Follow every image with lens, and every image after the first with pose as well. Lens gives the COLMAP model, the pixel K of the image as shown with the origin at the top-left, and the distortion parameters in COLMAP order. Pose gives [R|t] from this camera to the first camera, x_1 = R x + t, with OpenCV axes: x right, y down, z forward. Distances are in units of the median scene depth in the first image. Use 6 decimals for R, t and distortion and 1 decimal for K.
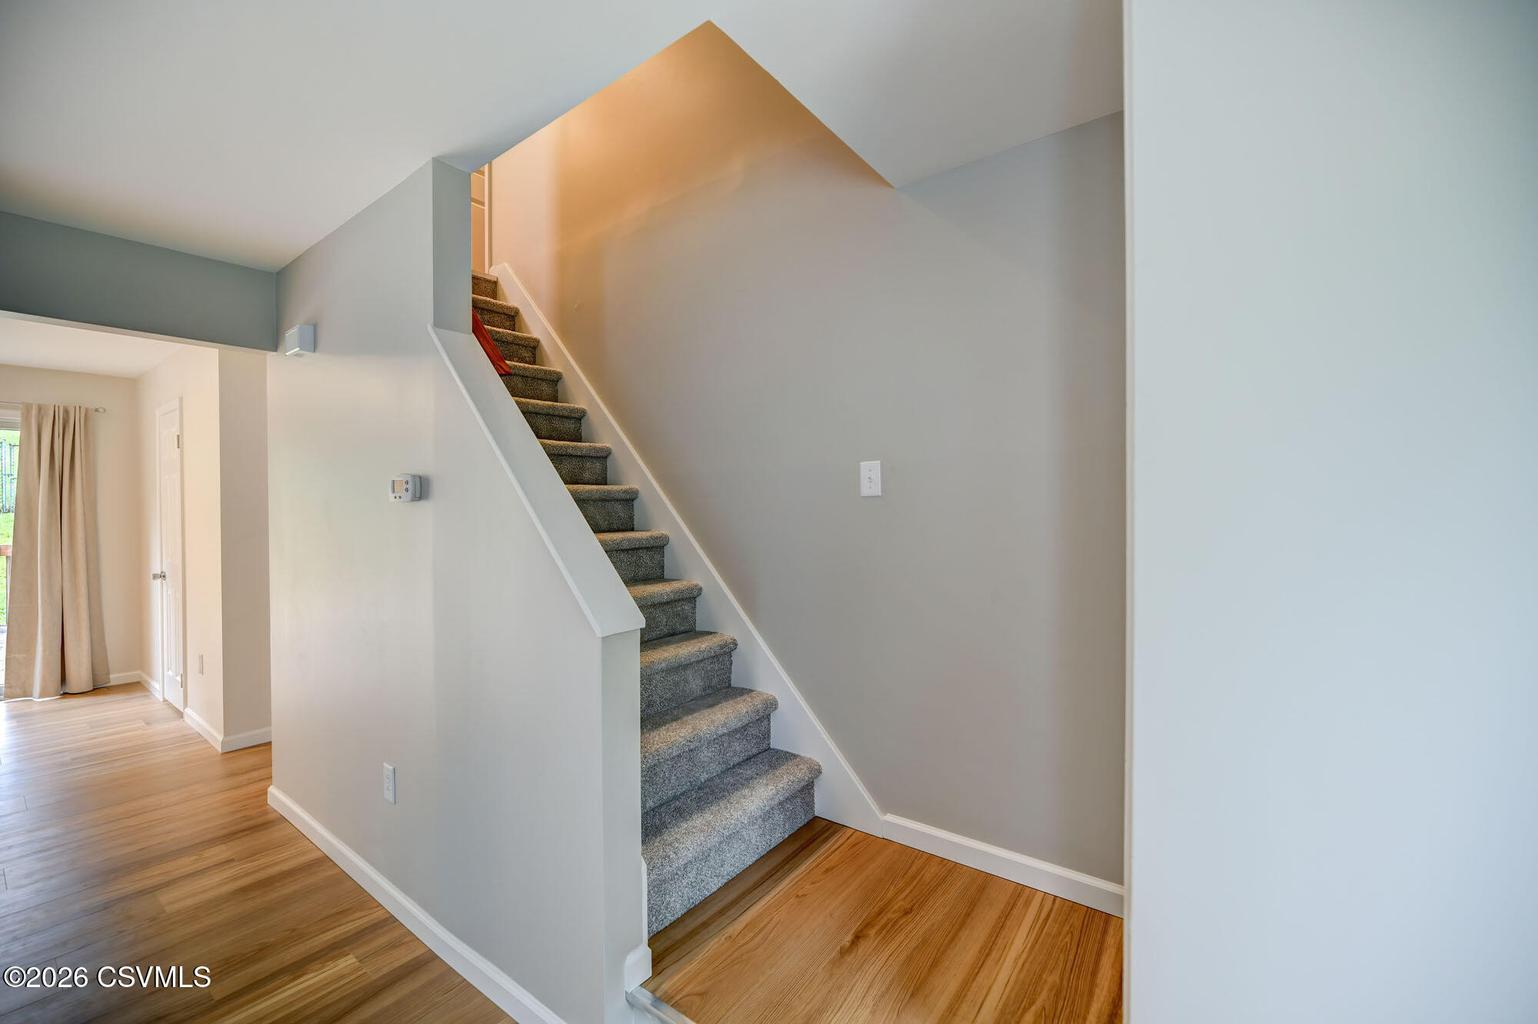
lens RADIAL K [[627.7, 0, 772.2], [0, 627.7, 511.4], [0, 0, 1]] dist [0.001255, -0.005561]
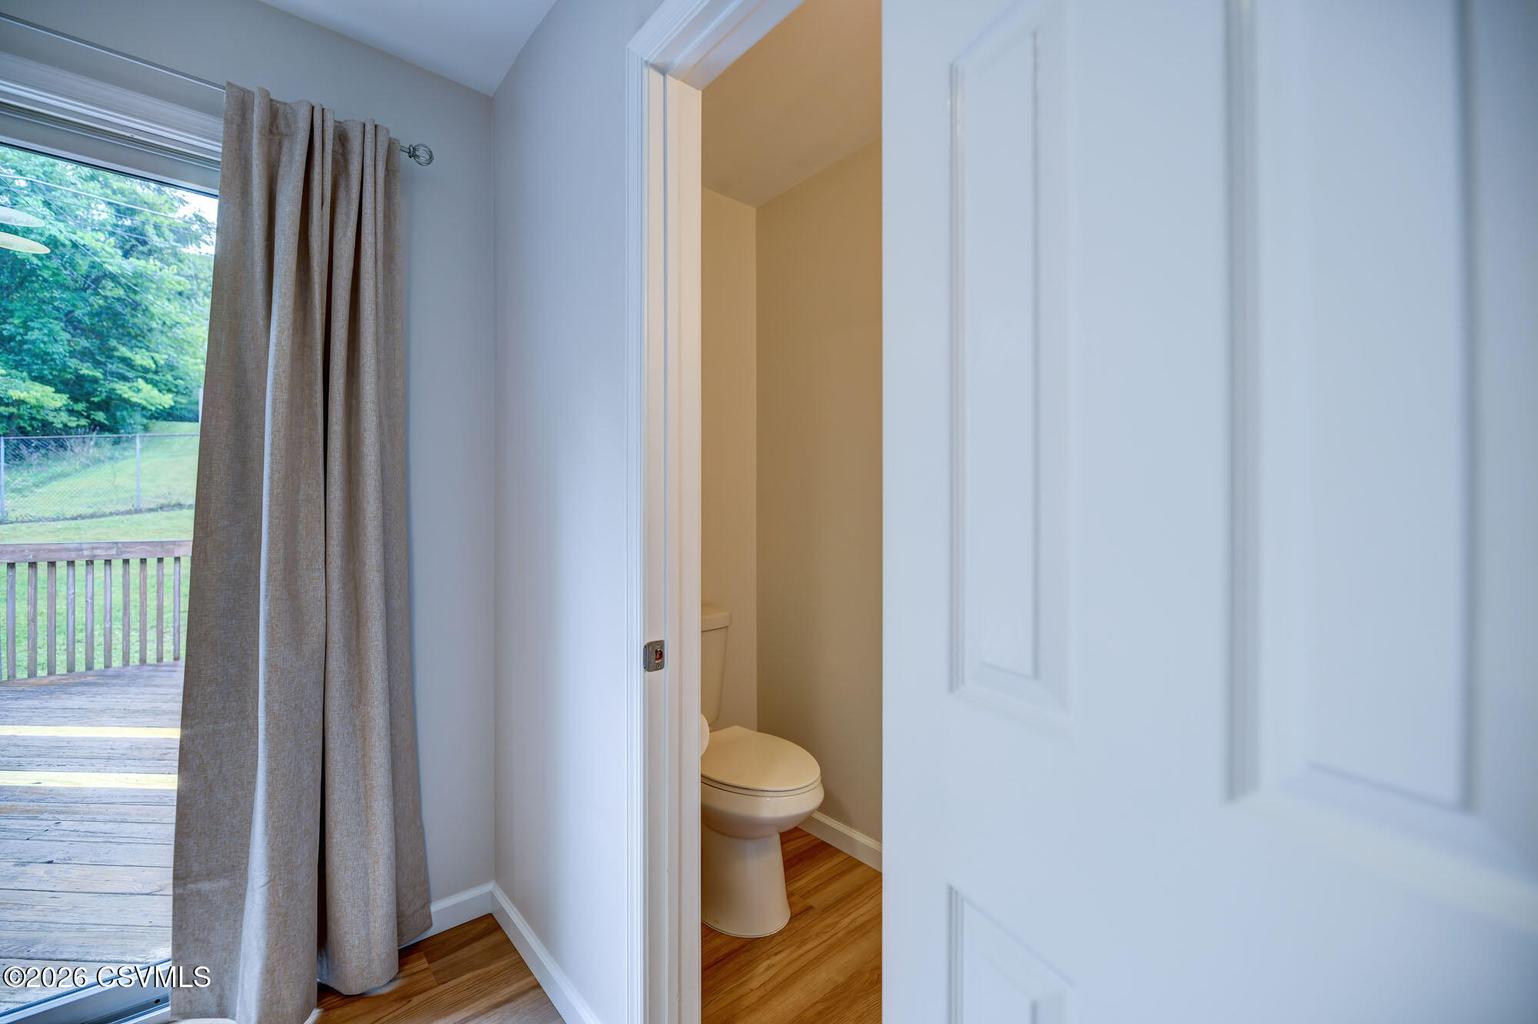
lens RADIAL K [[617.8, 0, 773.7], [0, 617.8, 510.1], [0, 0, 1]] dist [0.001821, -0.004734]
pose [[0.975311, 0.001994, -0.220826, -0.847665], [-0.004693, 0.999921, -0.011700, 0.041804], [0.220785, 0.012447, 0.975243, 0.743069]]
